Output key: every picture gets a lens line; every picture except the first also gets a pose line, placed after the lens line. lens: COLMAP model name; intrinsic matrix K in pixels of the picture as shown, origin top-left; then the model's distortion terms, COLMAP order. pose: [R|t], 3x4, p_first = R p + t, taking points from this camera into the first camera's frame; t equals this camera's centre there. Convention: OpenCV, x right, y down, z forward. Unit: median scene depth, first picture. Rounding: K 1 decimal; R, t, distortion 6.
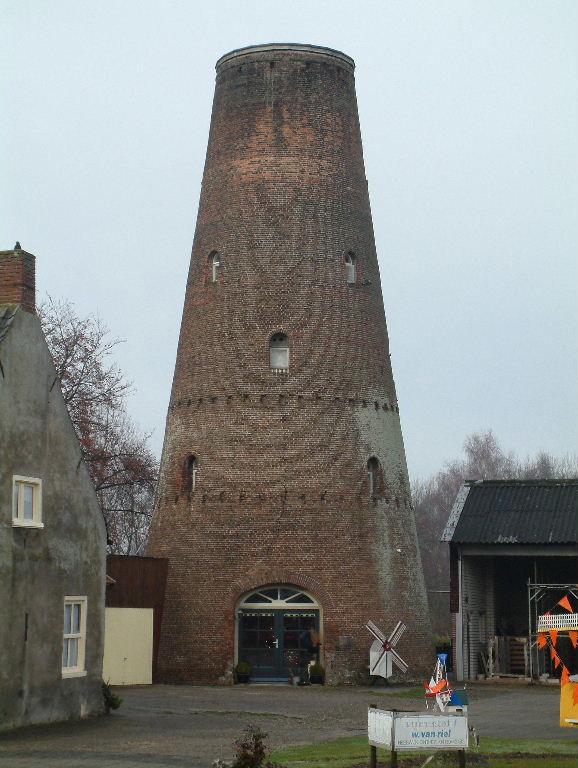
lens RADIAL K [[1852.6, 0, 289.0], [0, 1852.6, 384.0], [0, 0, 1]] dist [0.369987, 1.249239]
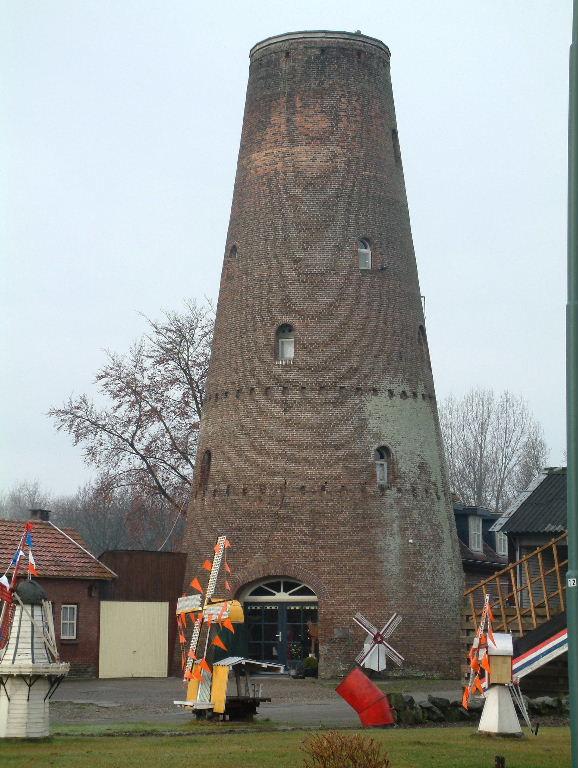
lens RADIAL K [[1852.6, 0, 289.0], [0, 1852.6, 384.0], [0, 0, 1]] dist [0.369987, 1.249239]
pose [[0.955801, -0.041340, -0.291093, 0.287600], [0.040257, 0.999142, -0.009708, 0.014431], [0.291245, -0.002439, 0.956645, 0.051361]]
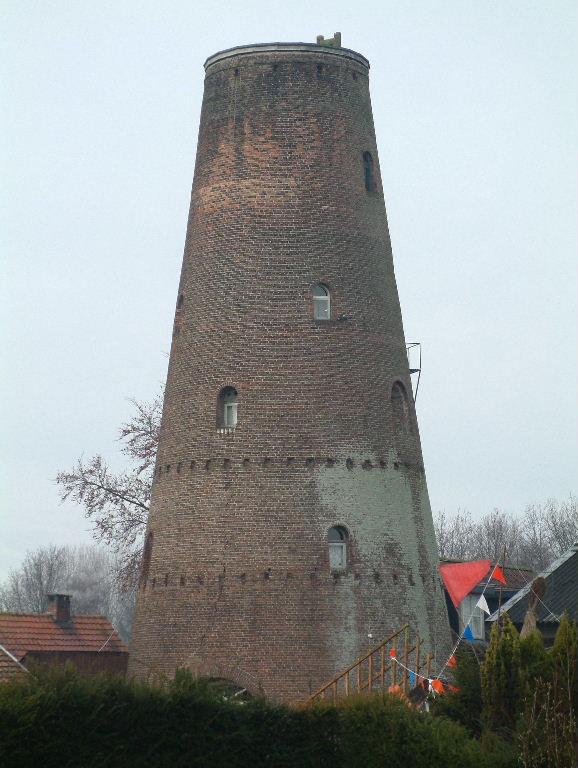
lens RADIAL K [[2710.1, 0, 289.0], [0, 2710.1, 384.0], [0, 0, 1]] dist [0.885970, 1.534912]
pose [[0.896189, -0.065498, -0.438811, 0.581186], [0.065477, 0.997738, -0.015199, -0.007722], [0.438814, -0.015110, 0.898451, -0.124747]]
